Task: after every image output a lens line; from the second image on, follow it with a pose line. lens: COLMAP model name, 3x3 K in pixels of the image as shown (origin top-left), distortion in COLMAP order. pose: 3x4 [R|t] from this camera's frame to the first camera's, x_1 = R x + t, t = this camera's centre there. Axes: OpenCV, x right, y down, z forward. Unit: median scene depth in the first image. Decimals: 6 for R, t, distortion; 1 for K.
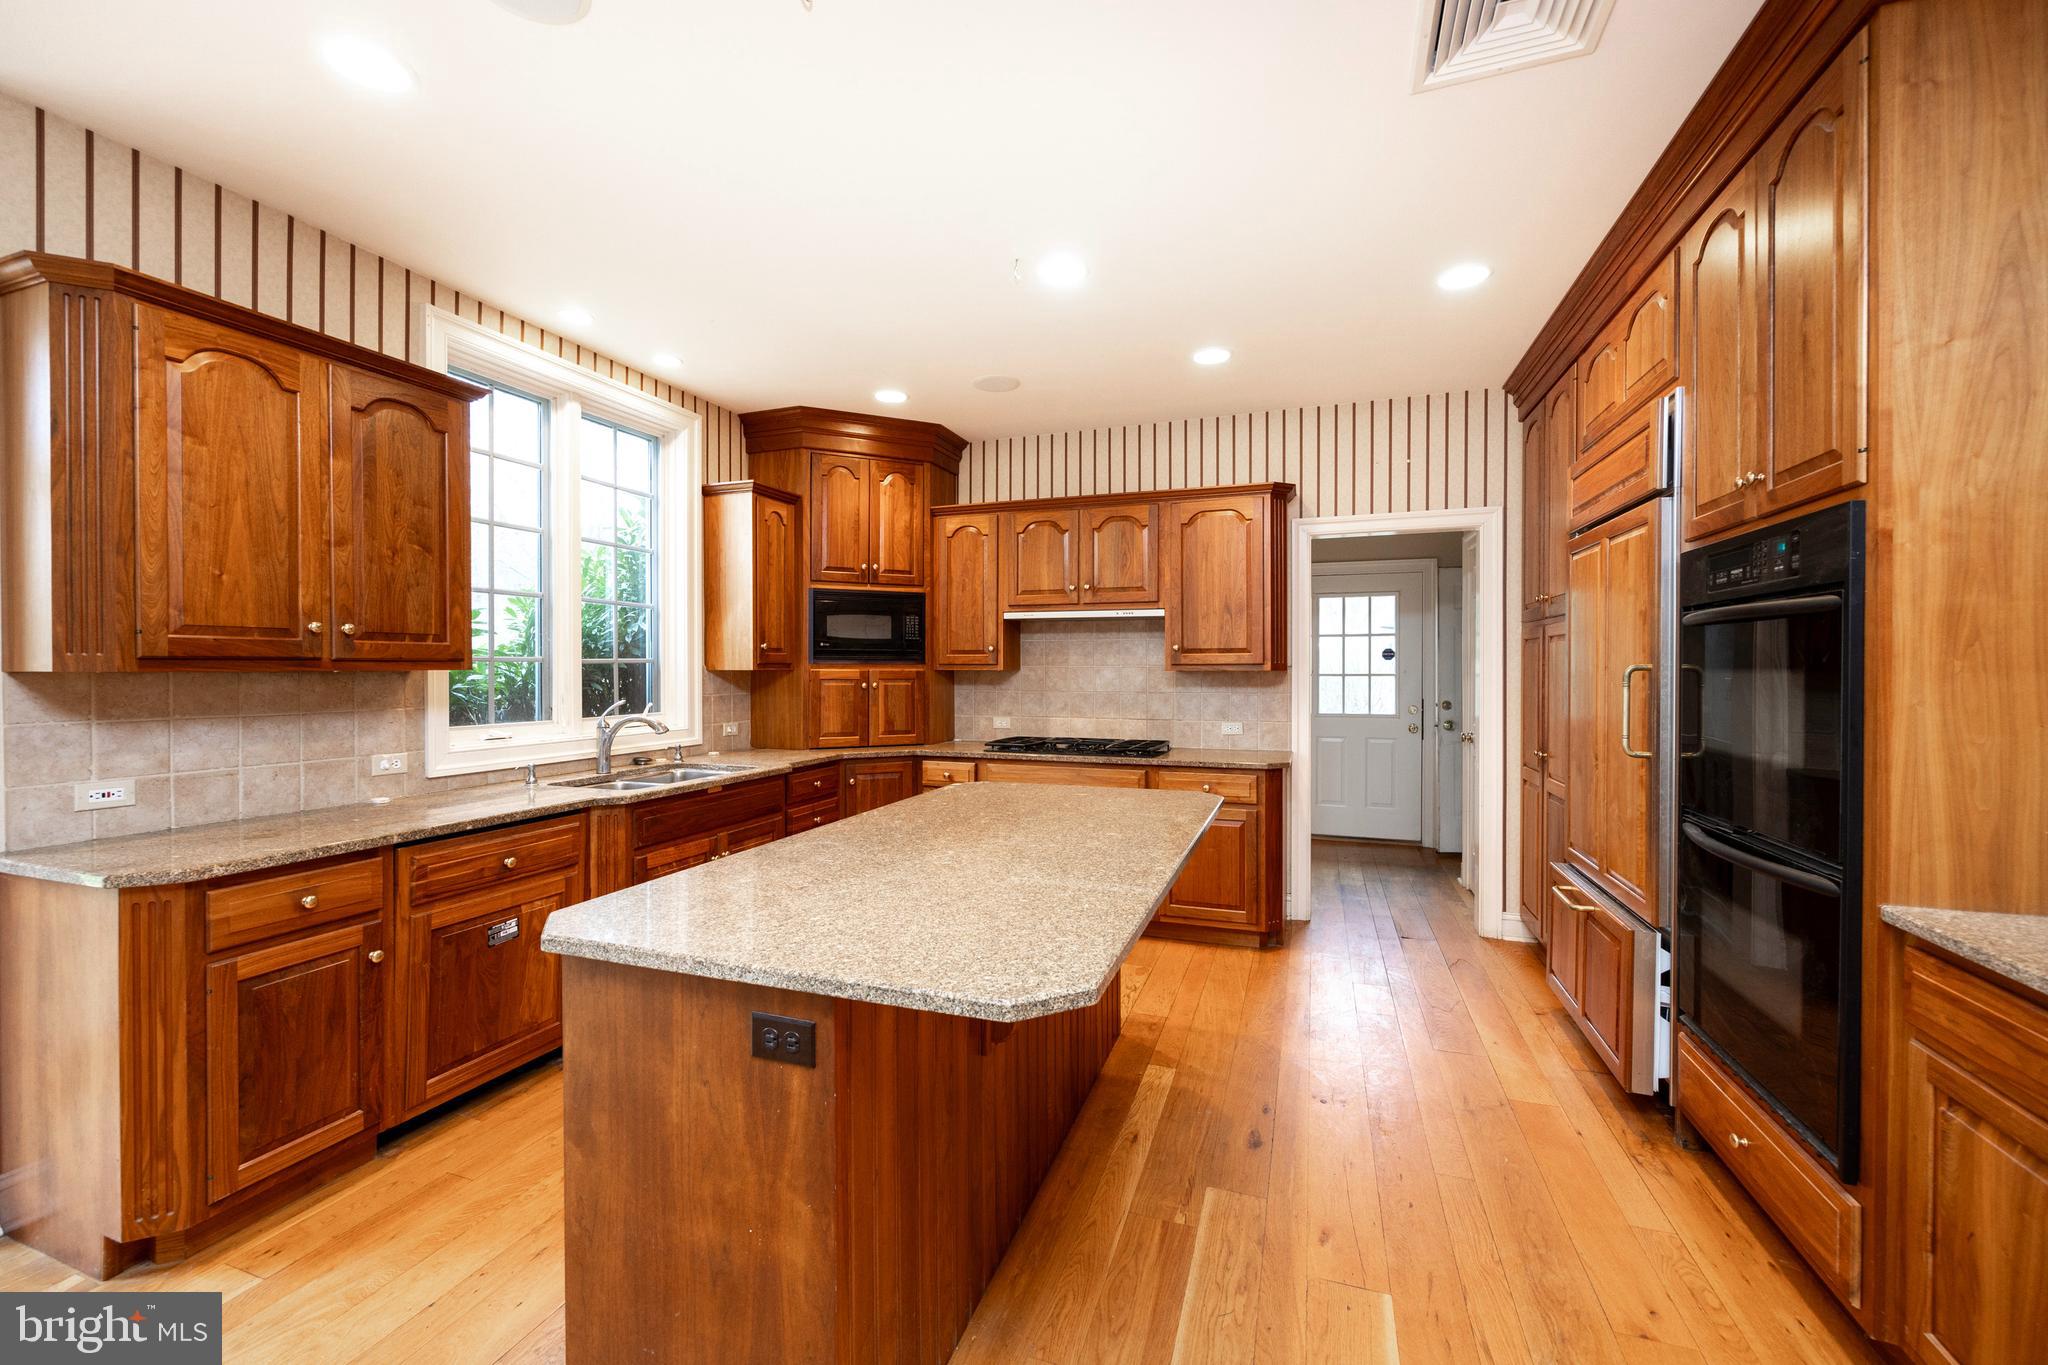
lens RADIAL K [[814.9, 0, 1022.1], [0, 814.9, 674.8], [0, 0, 1]] dist [-0.004726, 0.000975]
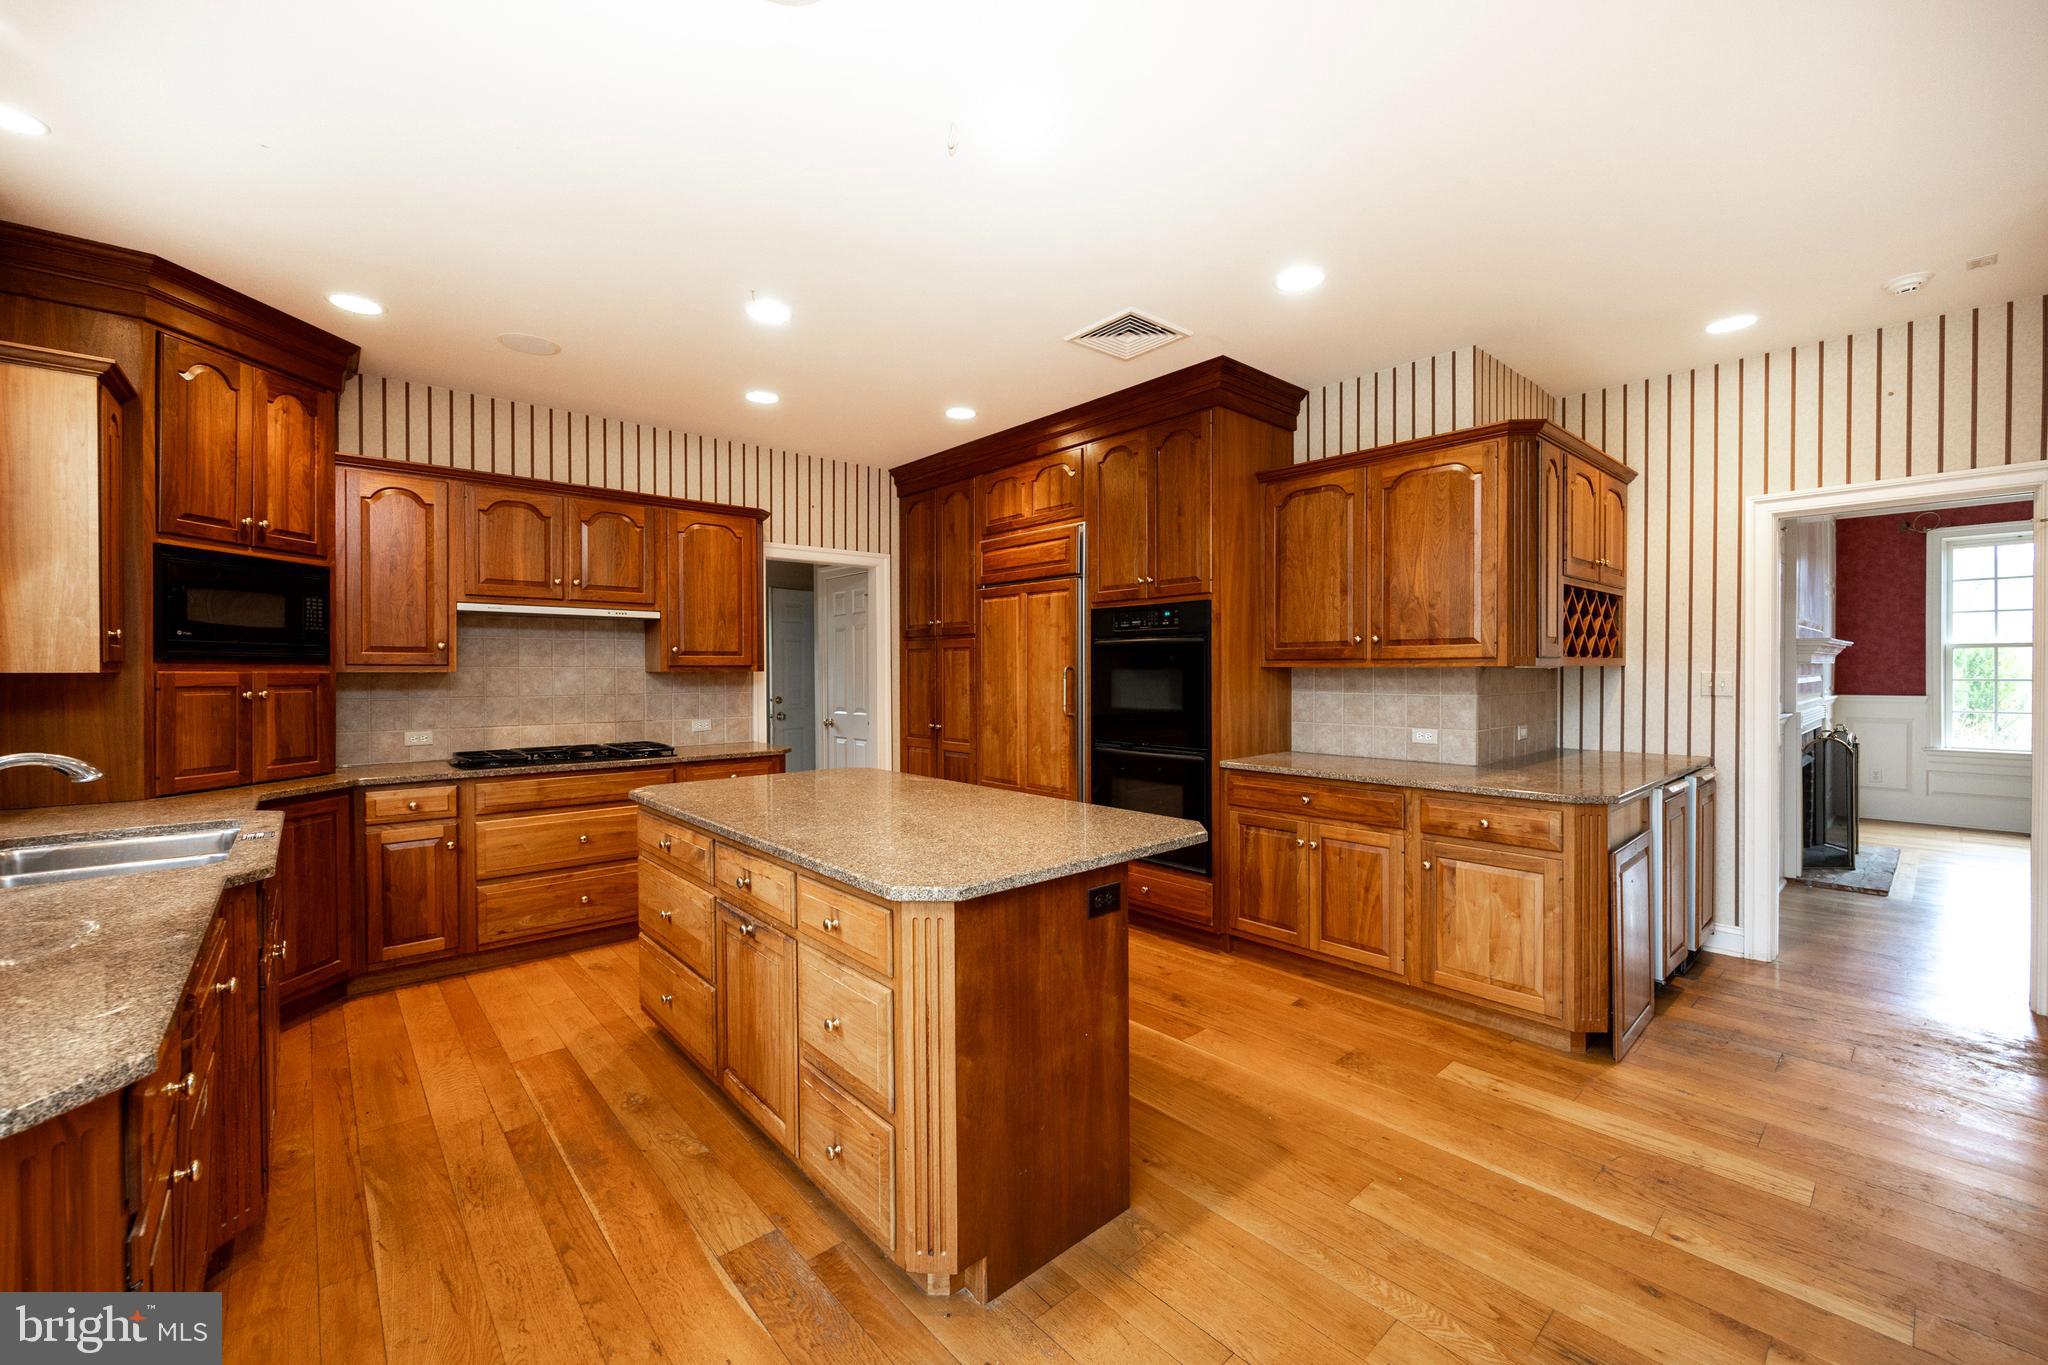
lens RADIAL K [[814.9, 0, 1029.0], [0, 814.9, 678.2], [0, 0, 1]] dist [-0.004726, 0.000975]
pose [[0.480318, -0.009715, 0.877041, -0.619925], [0.010084, 0.999934, 0.005553, 0.002084], [-0.877037, 0.006176, 0.480384, 0.128607]]
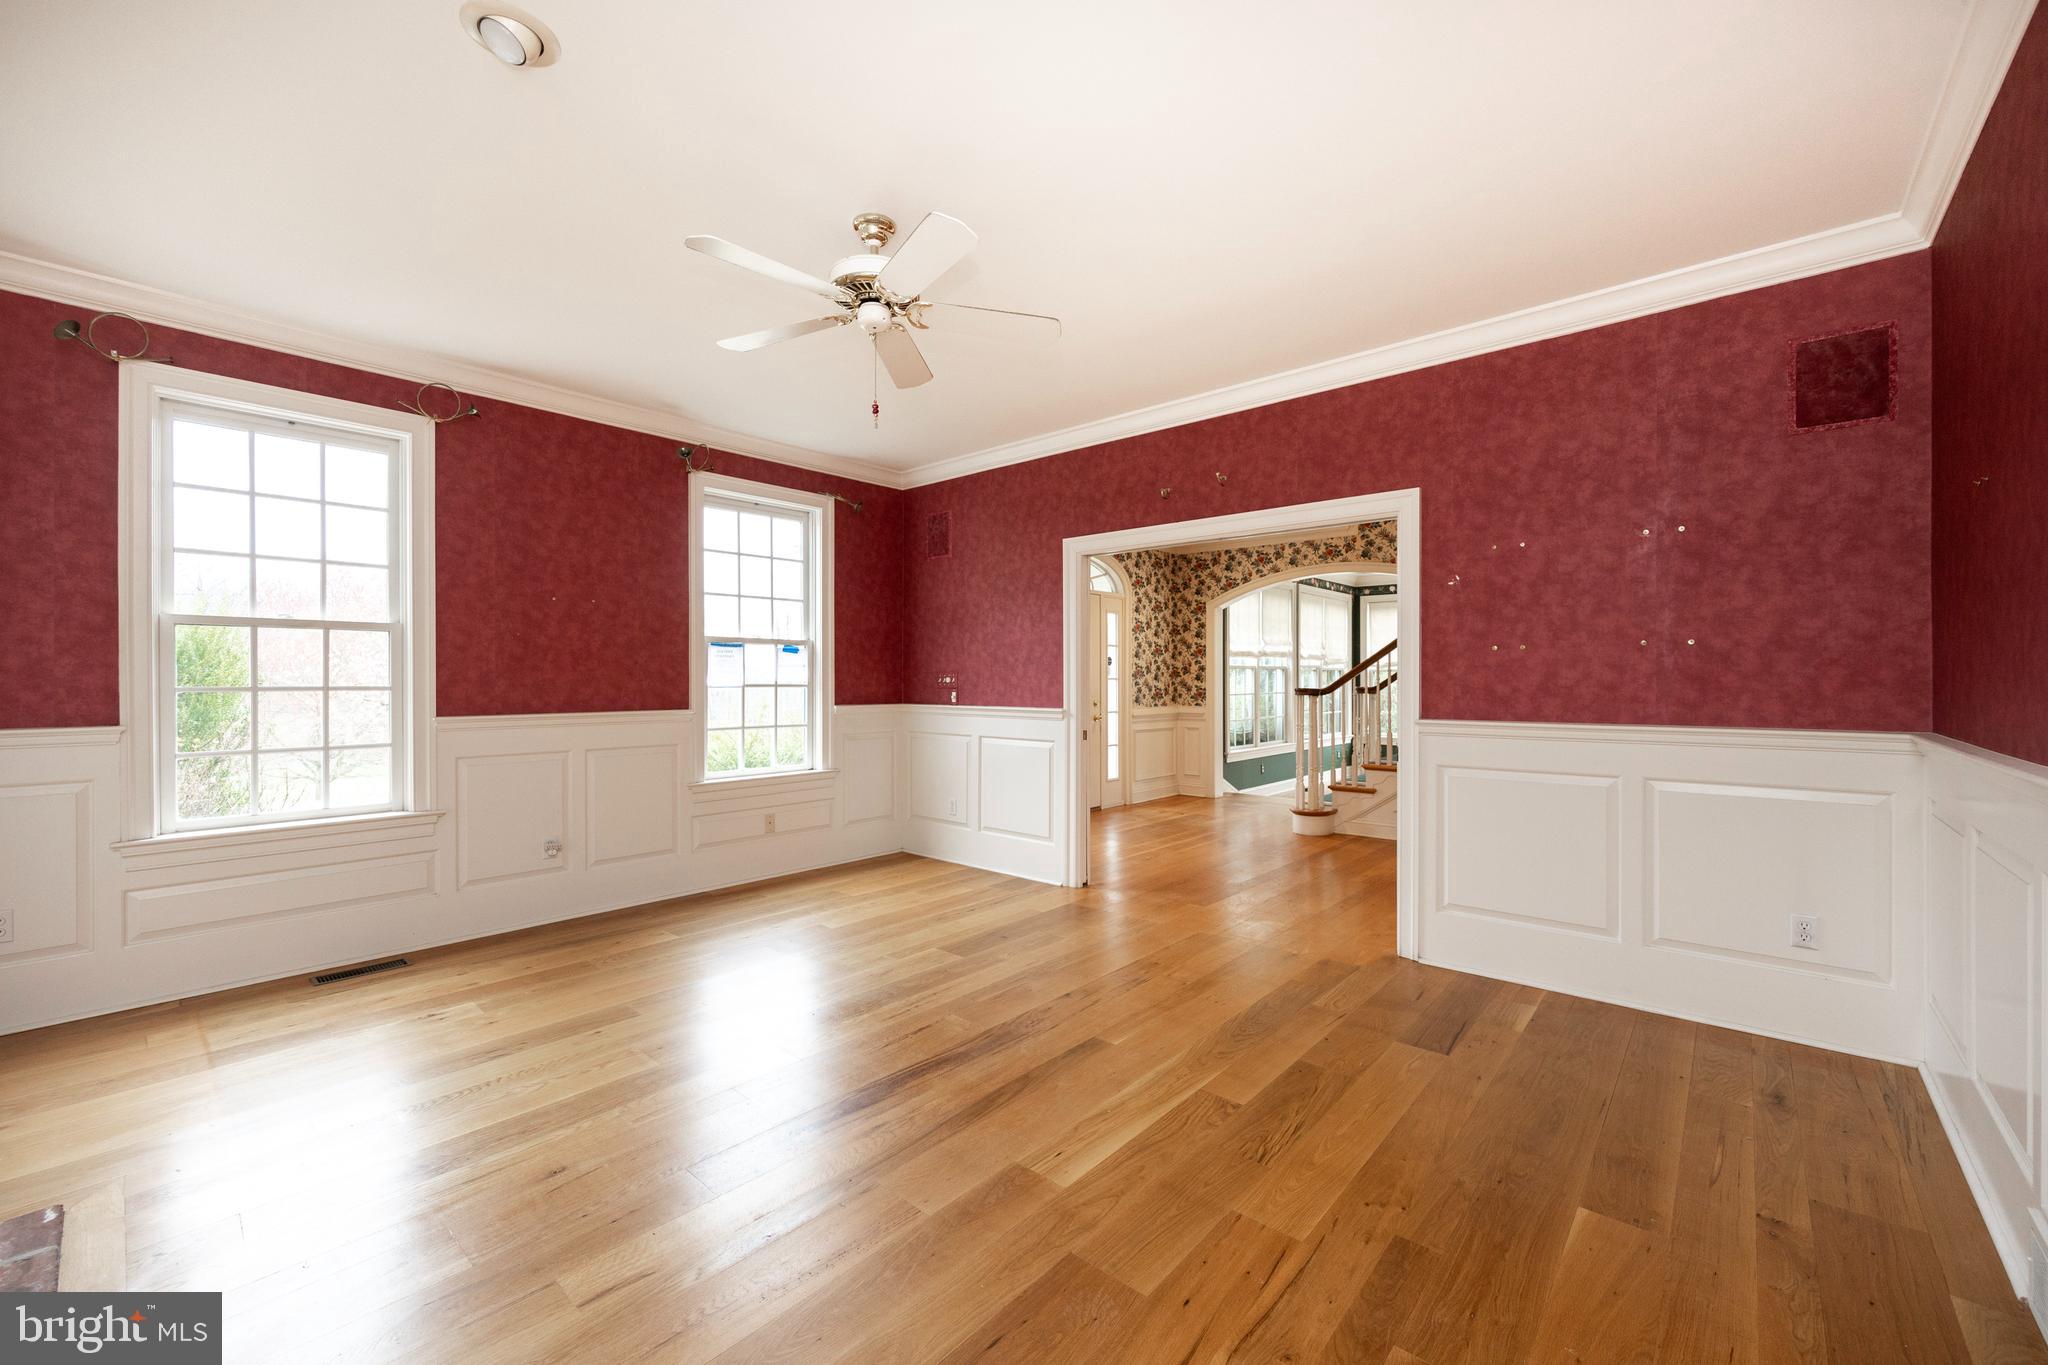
lens RADIAL K [[814.9, 0, 1037.5], [0, 814.9, 677.0], [0, 0, 1]] dist [-0.004726, 0.000975]
pose [[-0.931929, 0.002700, 0.362631, 0.902481], [0.008203, 0.999873, 0.013637, 0.020400], [-0.362549, 0.015683, -0.931833, -0.373556]]
